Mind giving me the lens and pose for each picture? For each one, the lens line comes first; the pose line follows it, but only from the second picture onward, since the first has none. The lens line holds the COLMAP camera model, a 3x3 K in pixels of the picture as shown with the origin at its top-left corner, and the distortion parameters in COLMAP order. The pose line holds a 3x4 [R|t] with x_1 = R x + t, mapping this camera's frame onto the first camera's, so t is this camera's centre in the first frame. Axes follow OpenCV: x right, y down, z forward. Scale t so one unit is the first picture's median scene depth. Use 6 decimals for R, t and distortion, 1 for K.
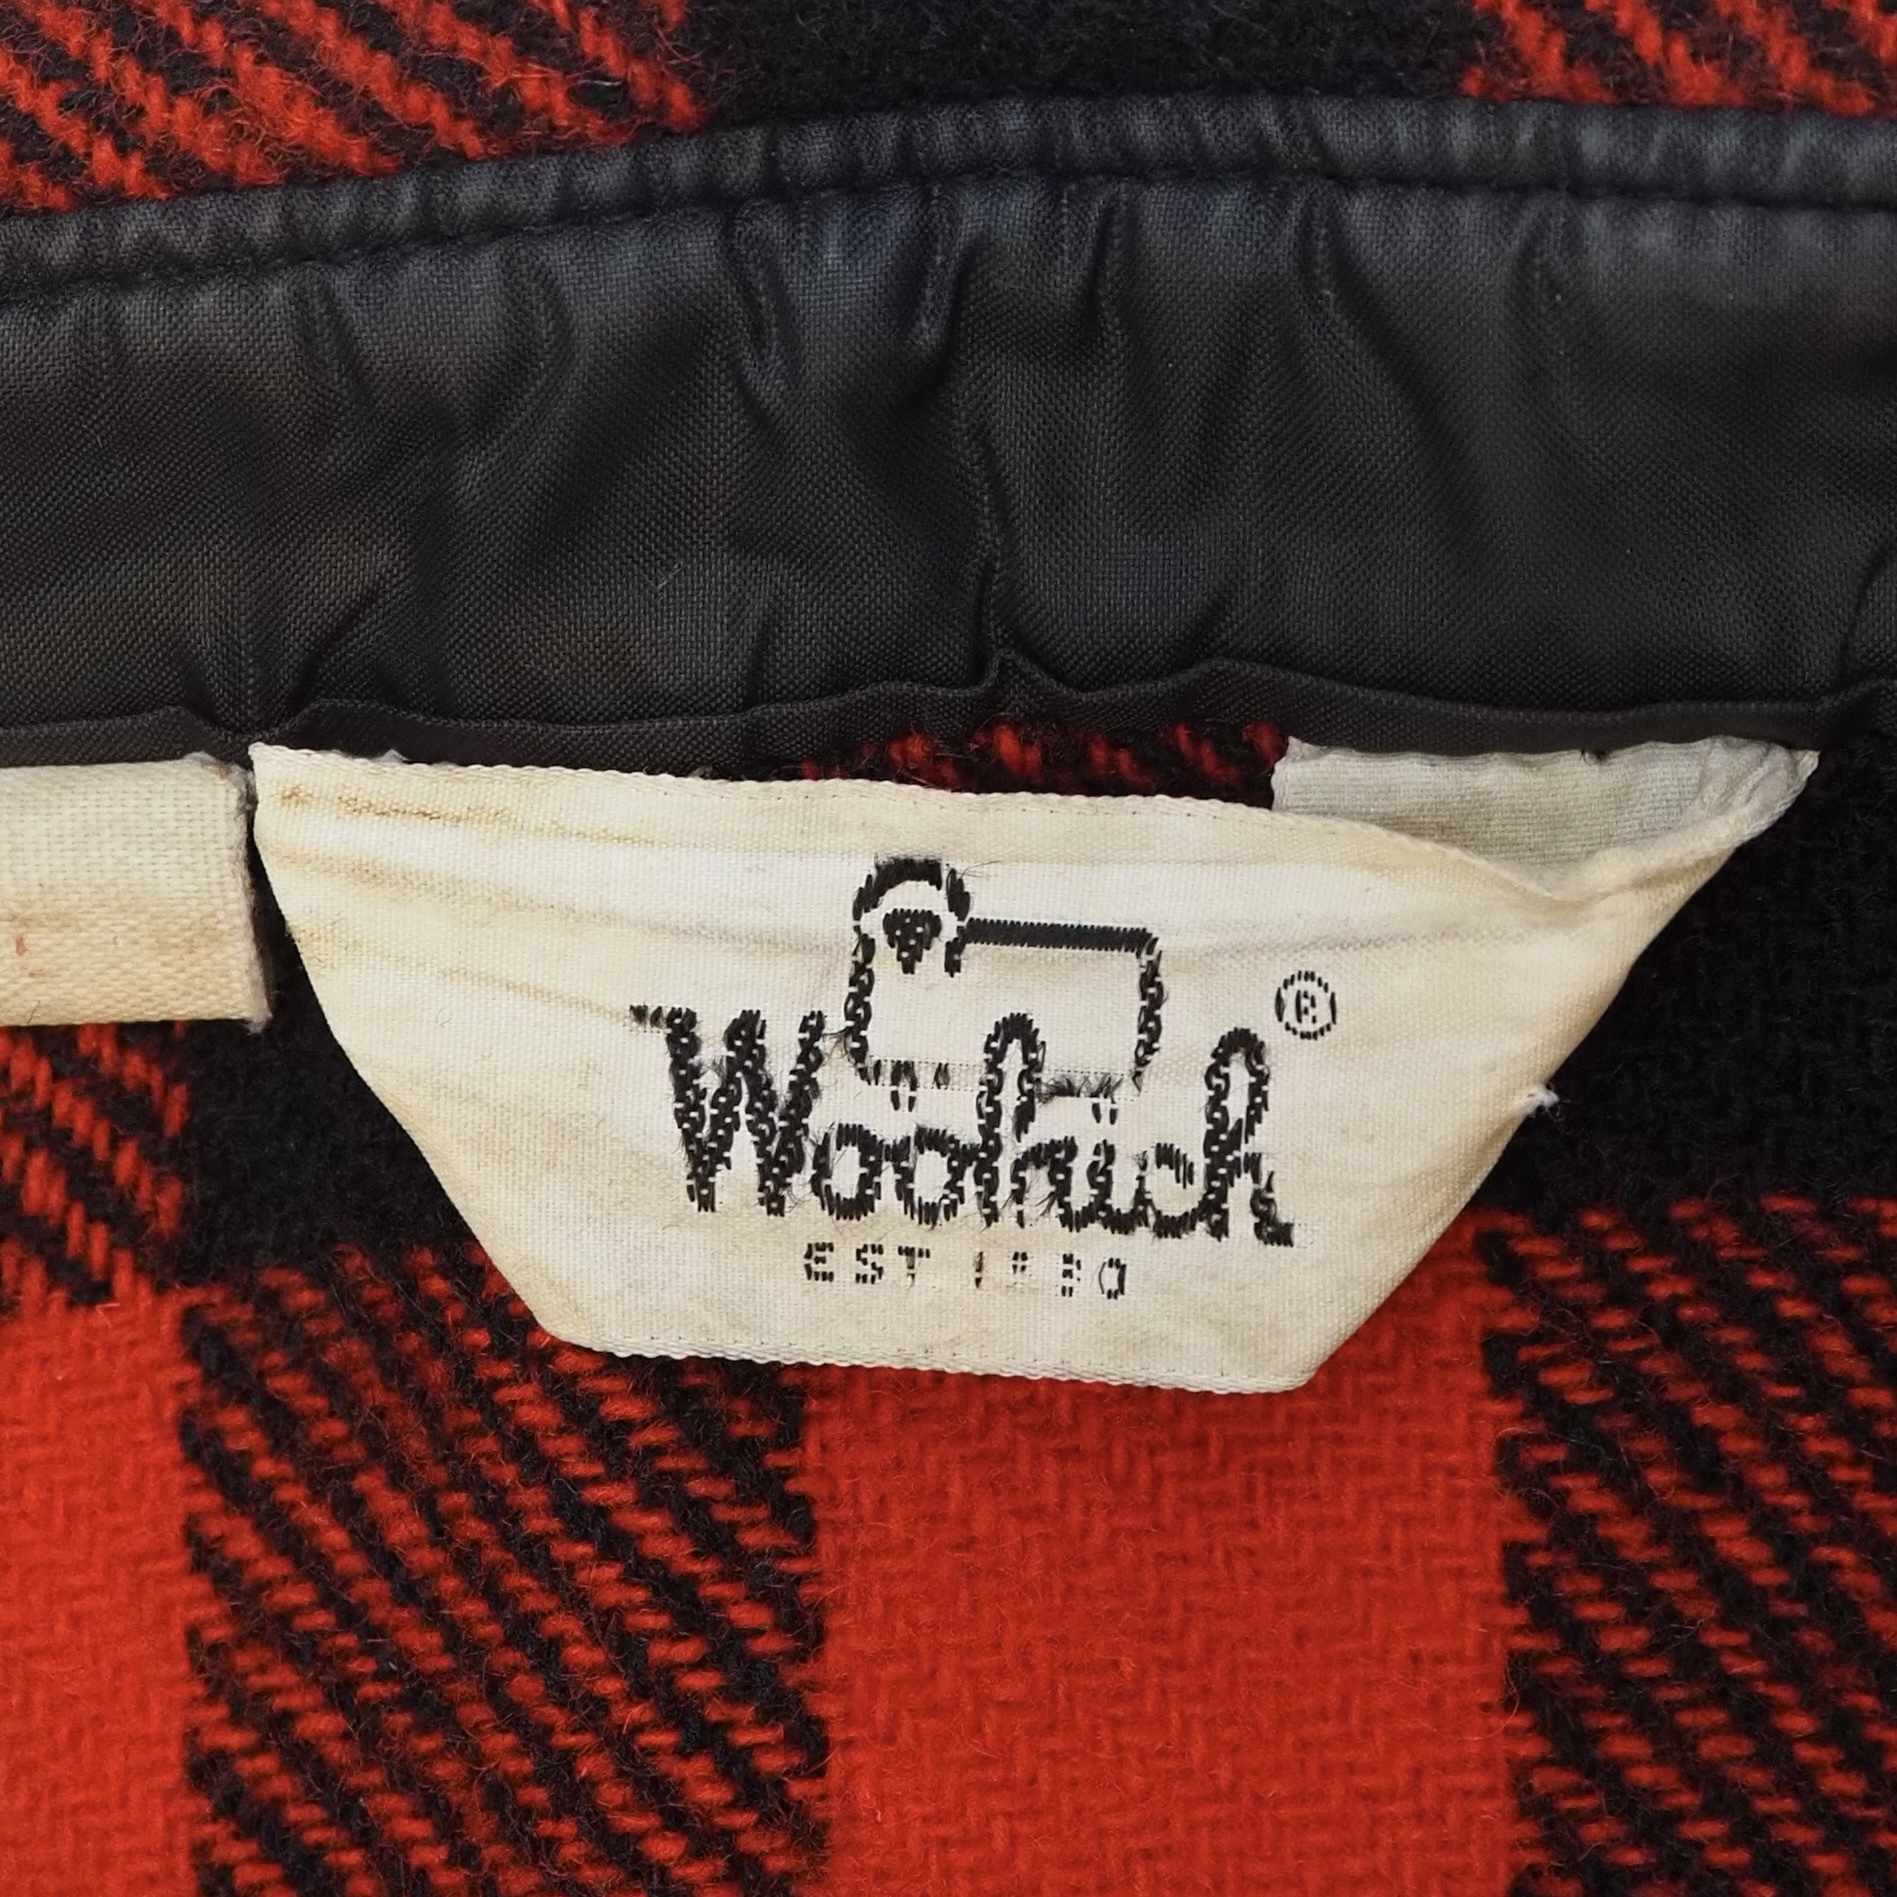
lens RADIAL K [[5019.1, 0, 1076.5], [0, 5019.1, 708.6], [0, 0, 1]] dist [-0.041147, 0.525157]
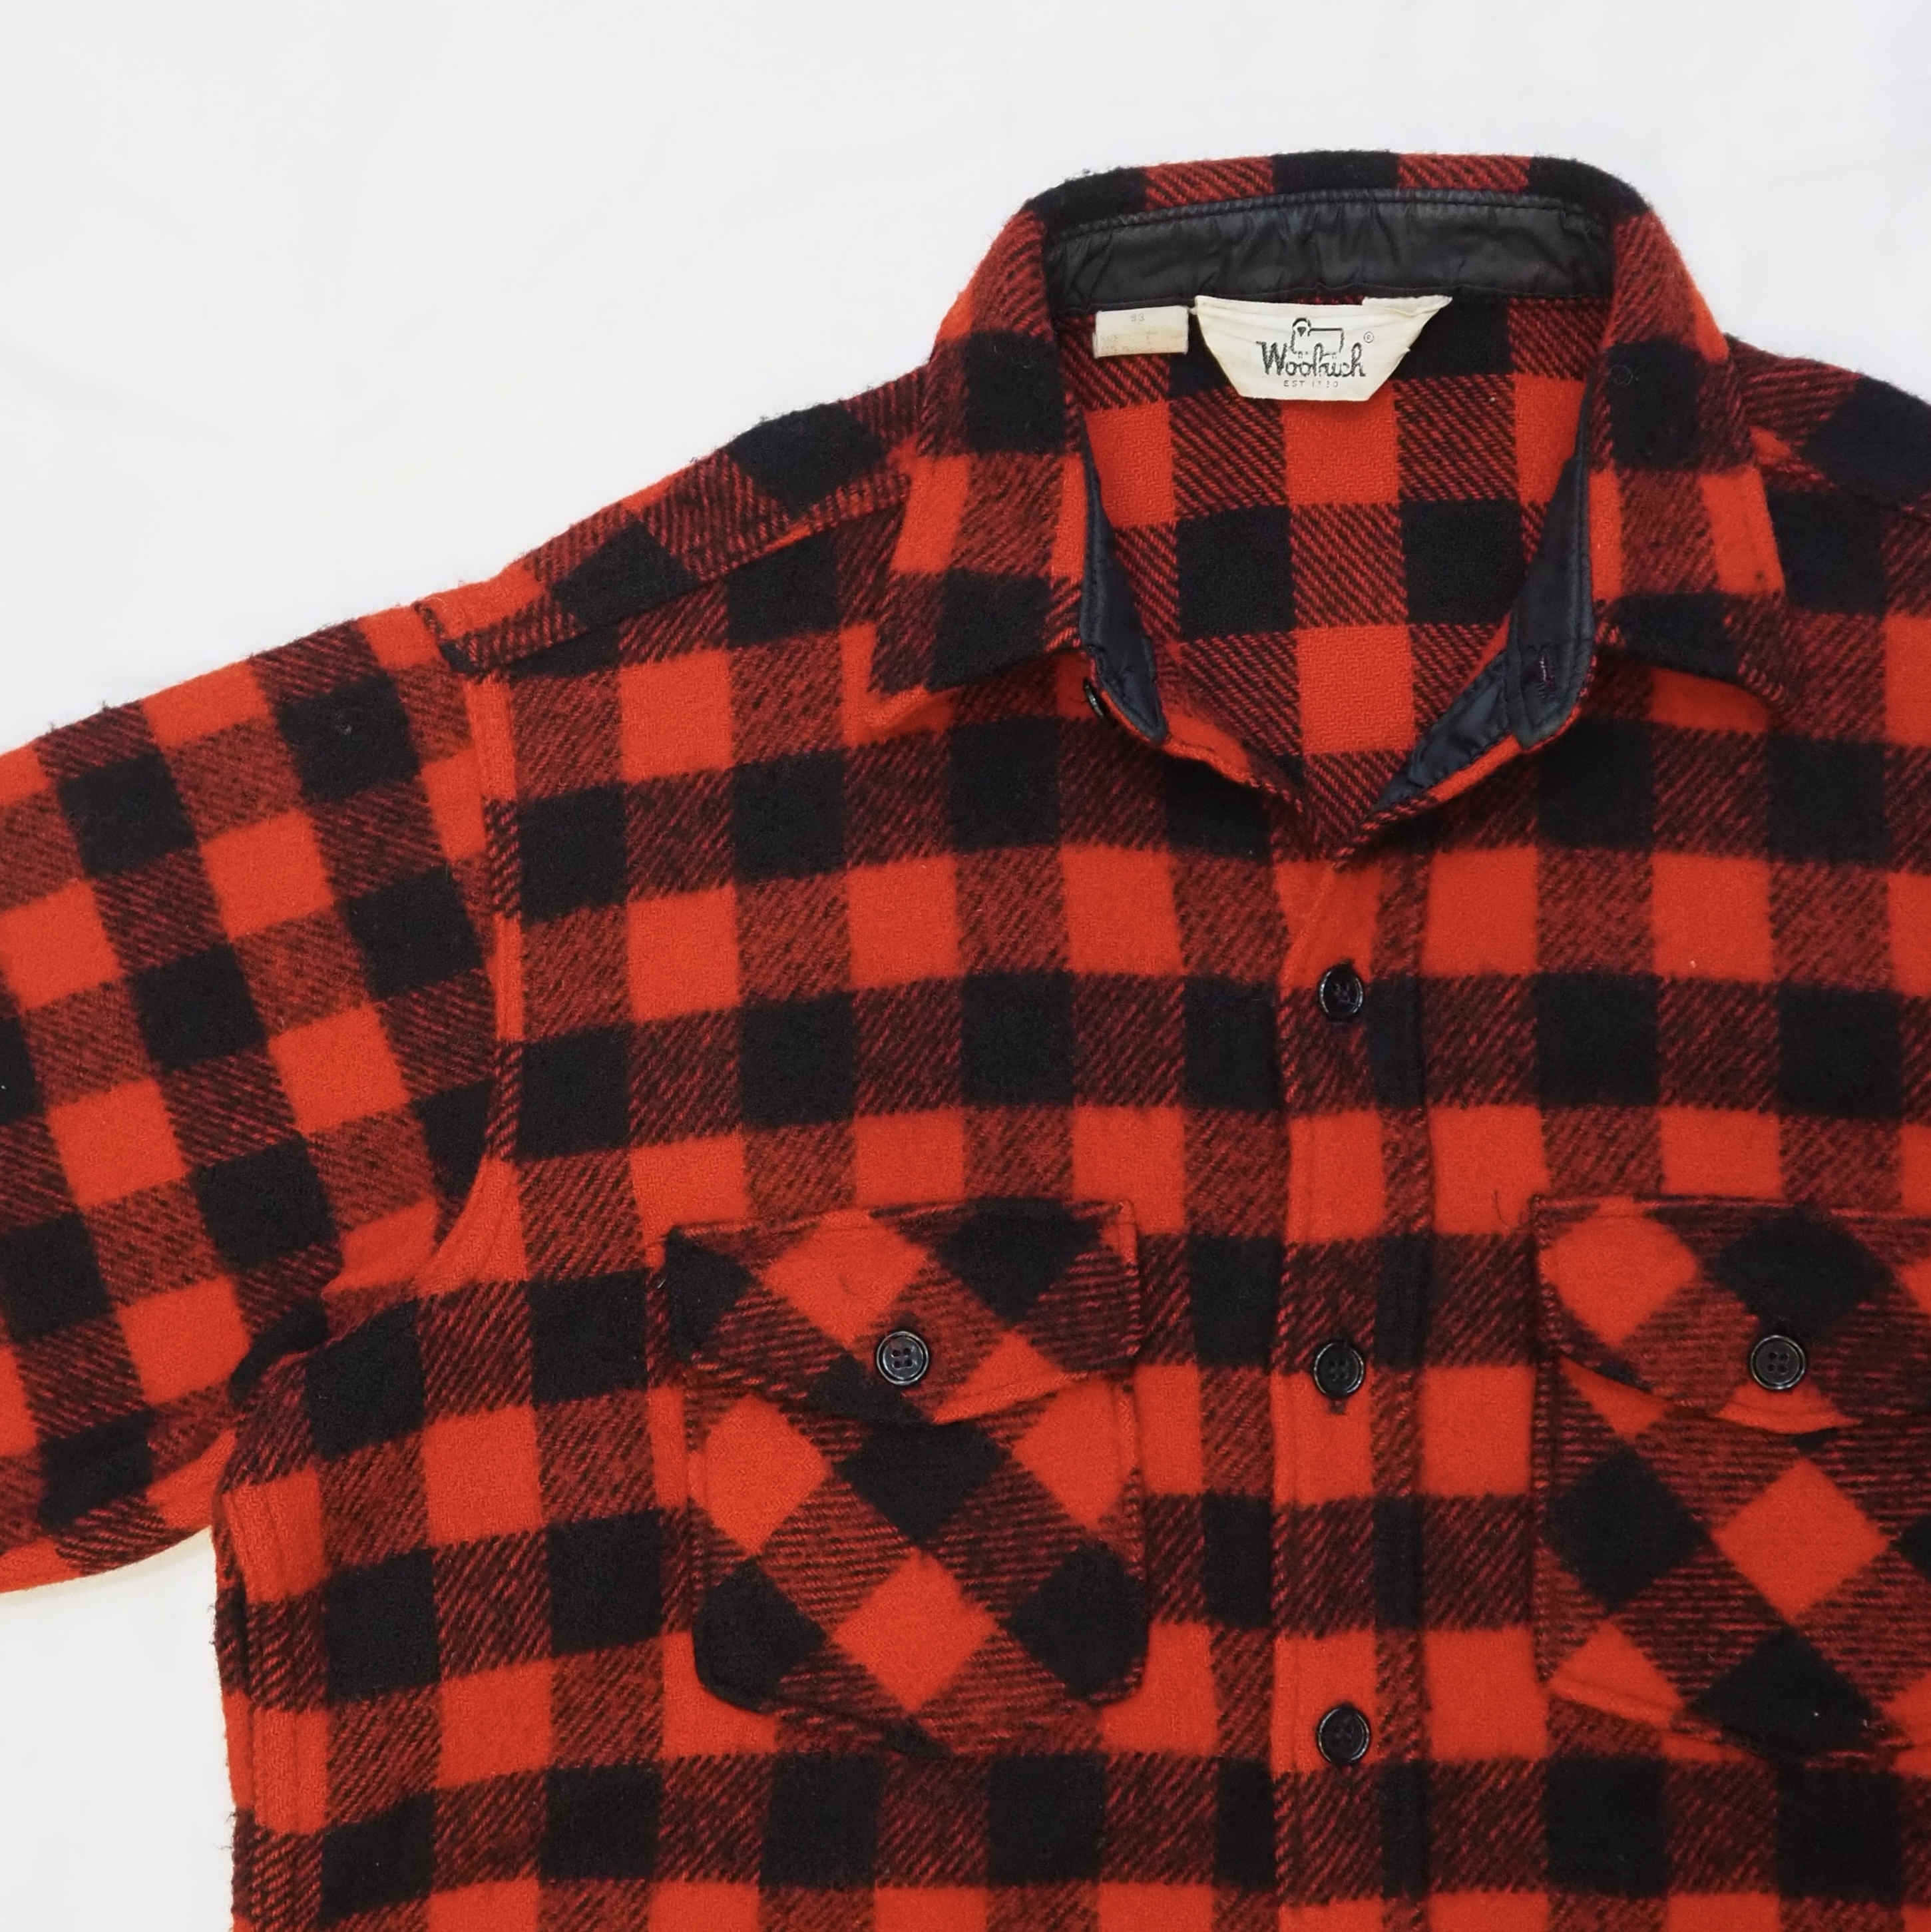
lens RADIAL K [[2612.6, 0, 839.7], [0, 2612.6, 855.5], [0, 0, 1]] dist [-0.054445, 0.023037]
pose [[0.999139, 0.008651, -0.040572, -0.458928], [-0.008138, 0.999885, 0.012793, 0.646000], [0.040678, -0.012452, 0.999095, -2.185876]]
